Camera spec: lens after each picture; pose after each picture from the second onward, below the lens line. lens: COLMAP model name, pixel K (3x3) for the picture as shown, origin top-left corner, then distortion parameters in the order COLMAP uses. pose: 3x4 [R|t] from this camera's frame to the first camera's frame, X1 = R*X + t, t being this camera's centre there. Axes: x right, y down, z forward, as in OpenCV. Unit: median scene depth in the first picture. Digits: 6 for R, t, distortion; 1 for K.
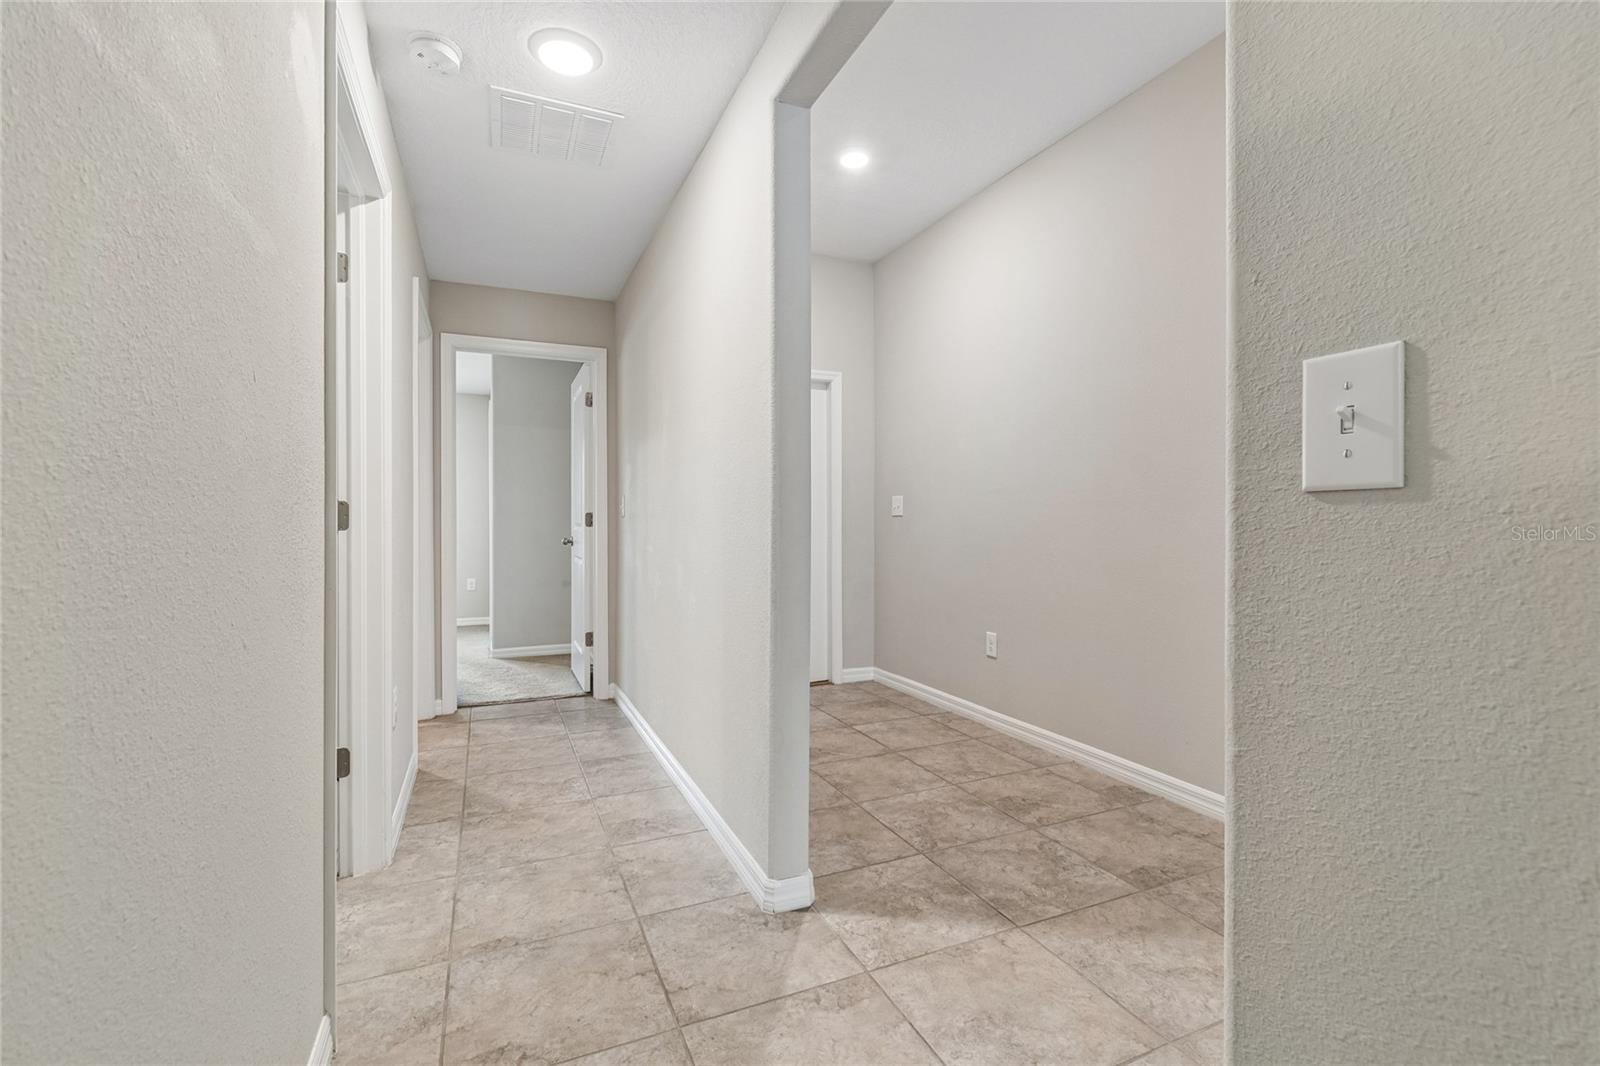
lens RADIAL K [[705.7, 0, 800.3], [0, 705.7, 522.1], [0, 0, 1]] dist [0.001744, 0.000391]
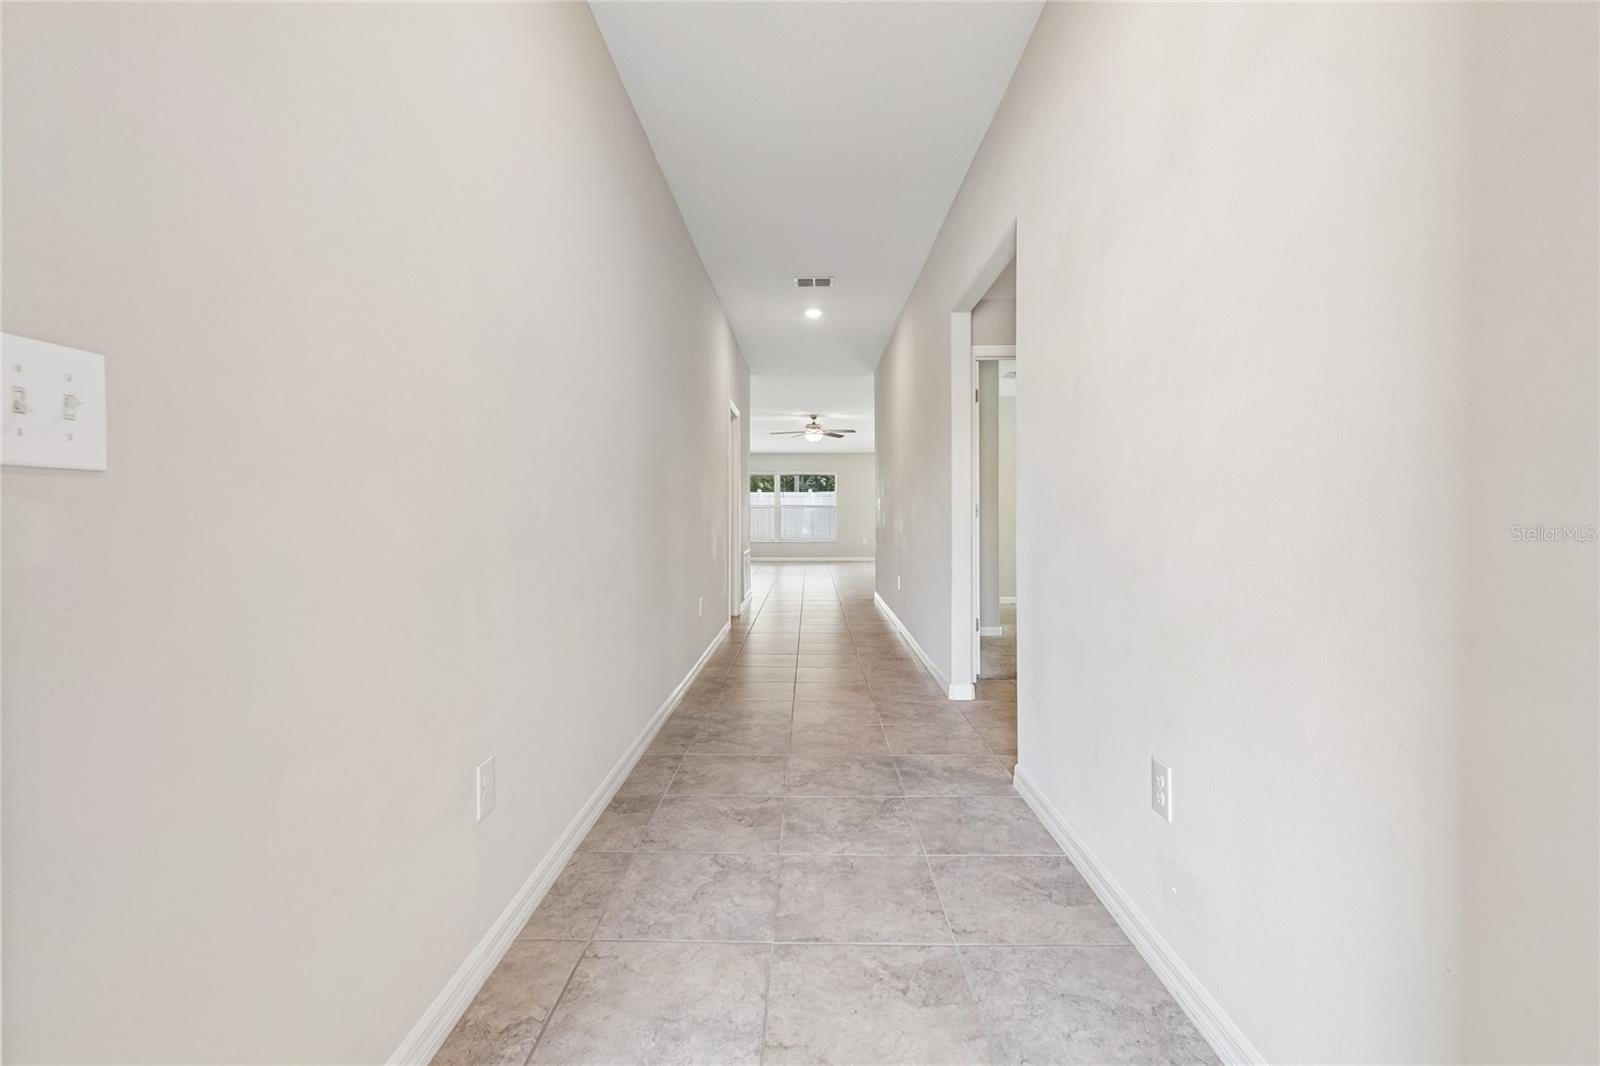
lens RADIAL K [[705.7, 0, 800.3], [0, 705.7, 522.1], [0, 0, 1]] dist [0.001744, 0.000391]
pose [[-0.909492, -0.005756, 0.415681, -0.129927], [-0.000764, 0.999926, 0.012175, 0.000171], [-0.415720, 0.010755, -0.909429, 1.822701]]
